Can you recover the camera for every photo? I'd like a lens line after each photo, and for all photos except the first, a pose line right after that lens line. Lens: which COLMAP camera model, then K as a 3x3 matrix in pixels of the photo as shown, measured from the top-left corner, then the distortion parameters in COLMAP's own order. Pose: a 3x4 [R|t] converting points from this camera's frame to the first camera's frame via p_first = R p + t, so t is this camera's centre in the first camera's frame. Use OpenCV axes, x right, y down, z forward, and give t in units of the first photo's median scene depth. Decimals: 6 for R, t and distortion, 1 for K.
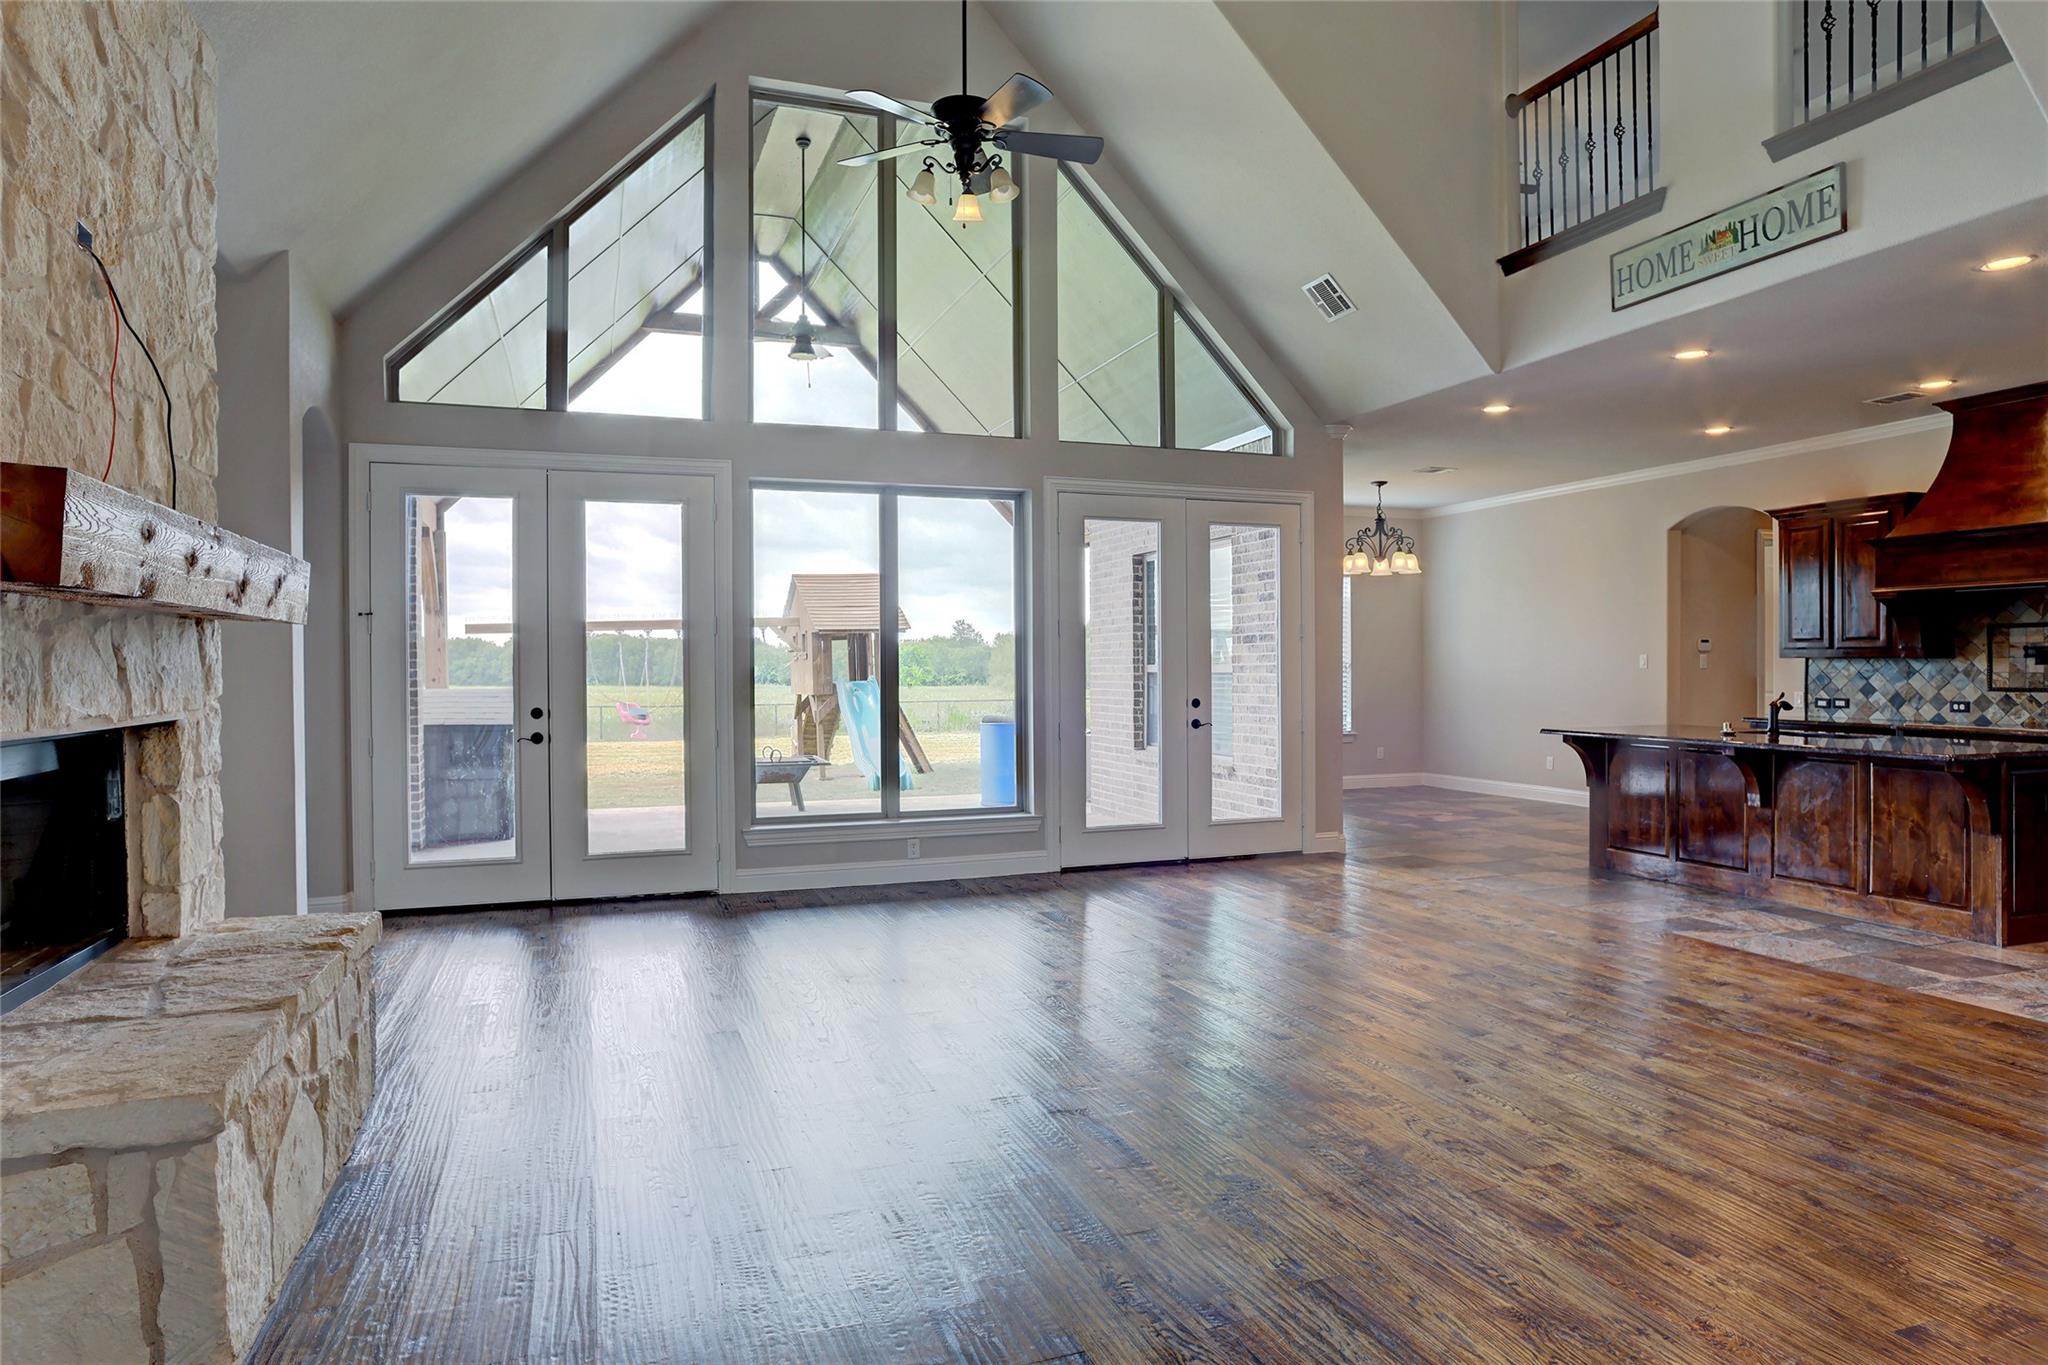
lens RADIAL K [[1157.7, 0, 1023.9], [0, 1157.7, 672.2], [0, 0, 1]] dist [-0.033261, 0.012481]
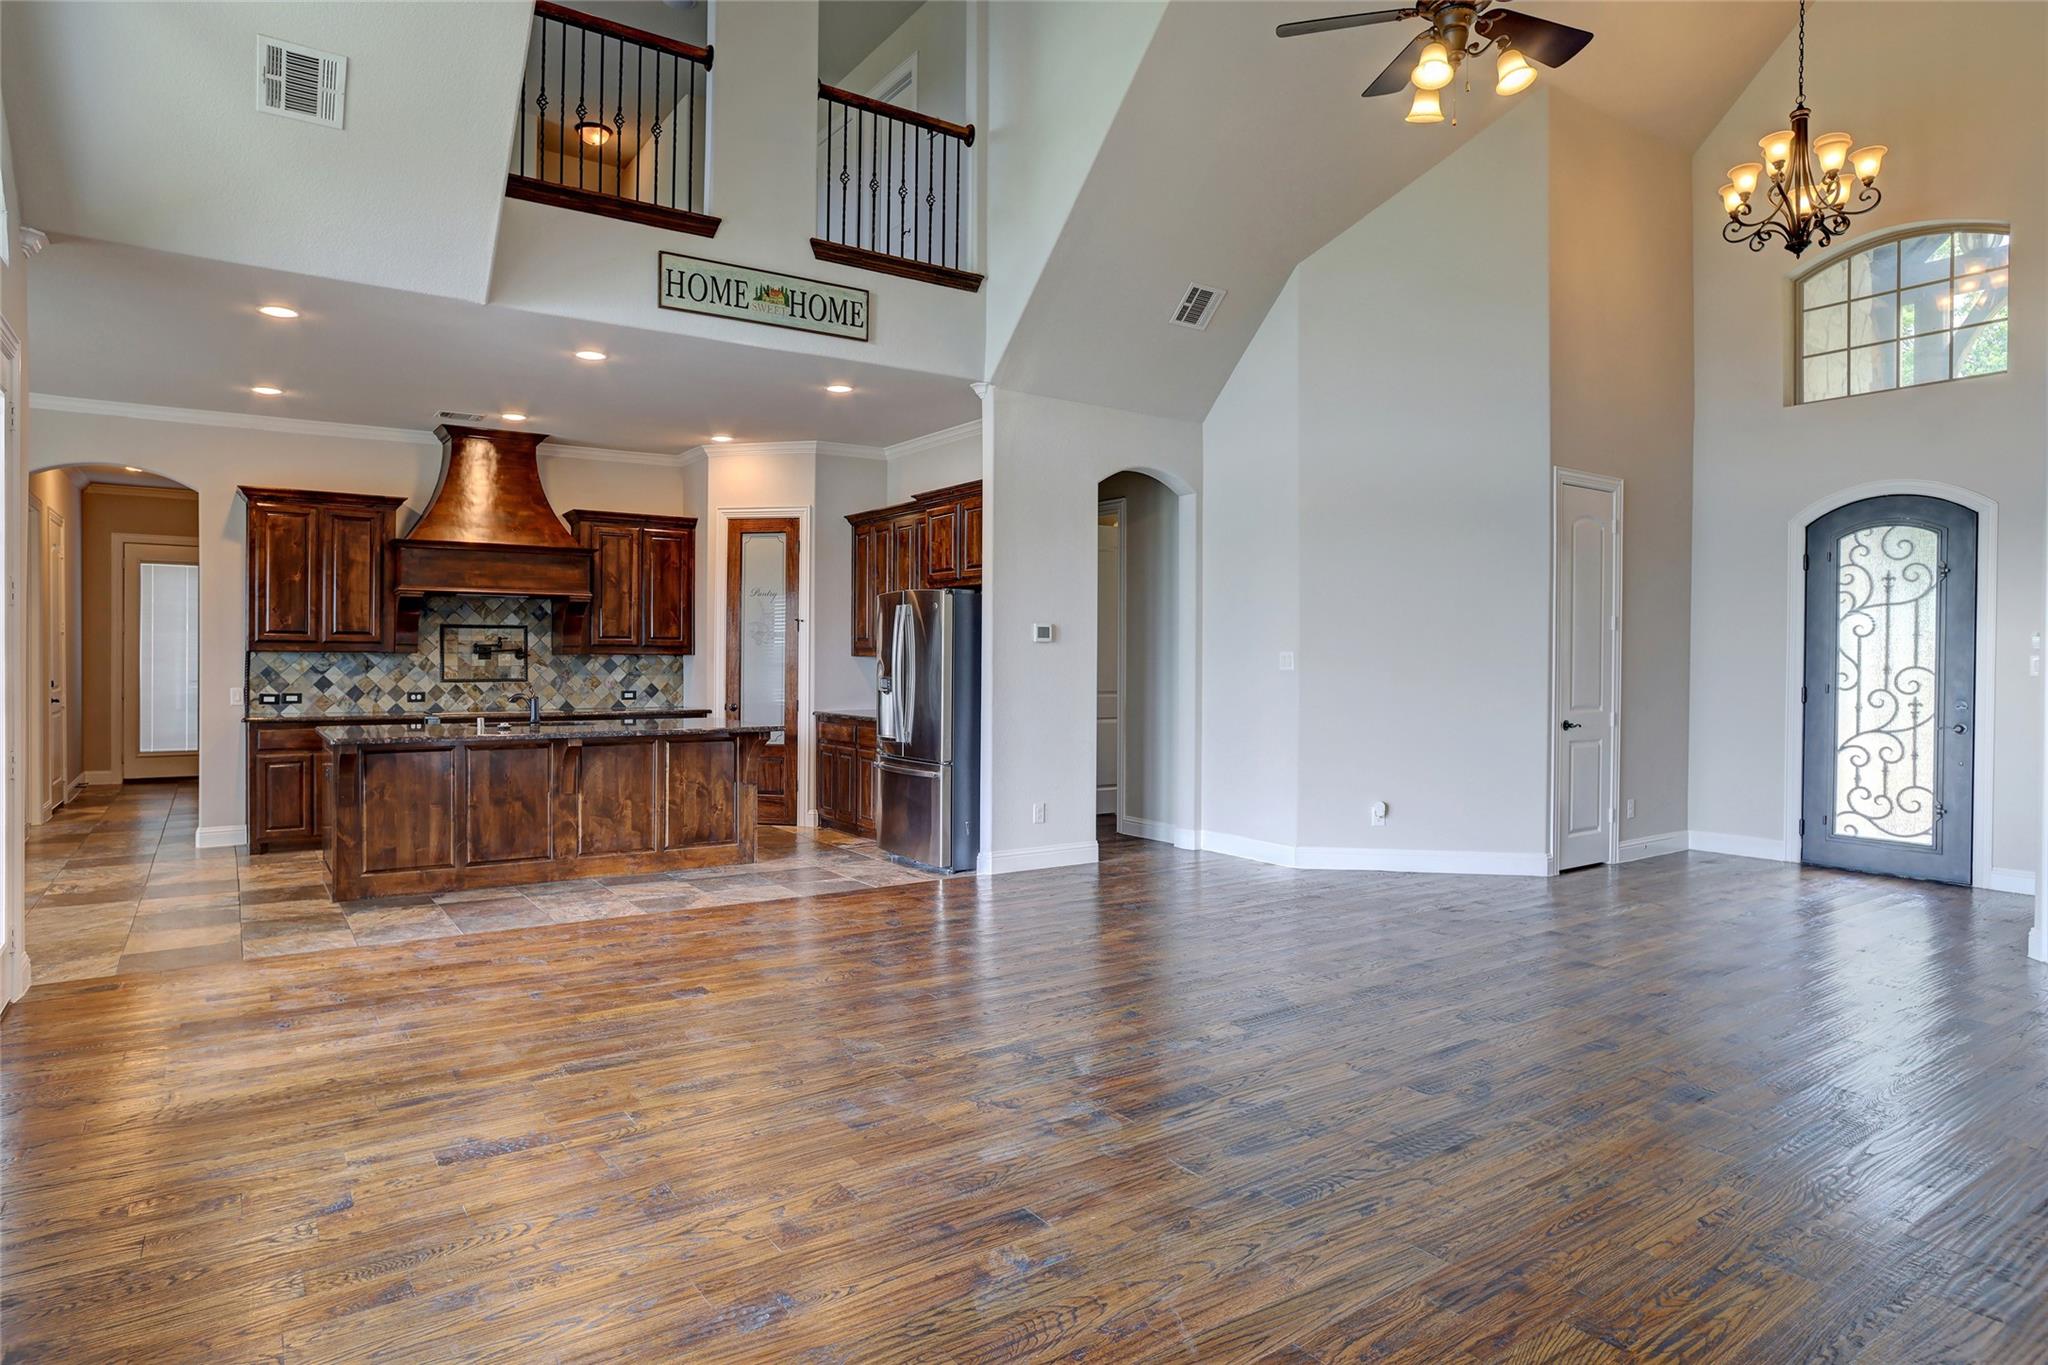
lens RADIAL K [[1157.7, 0, 1017.2], [0, 1157.7, 663.7], [0, 0, 1]] dist [-0.033261, 0.012481]
pose [[-0.216496, -0.000841, 0.976283, -0.448379], [0.002627, 0.999996, 0.001444, -0.002546], [-0.976280, 0.002878, -0.216493, 0.759150]]
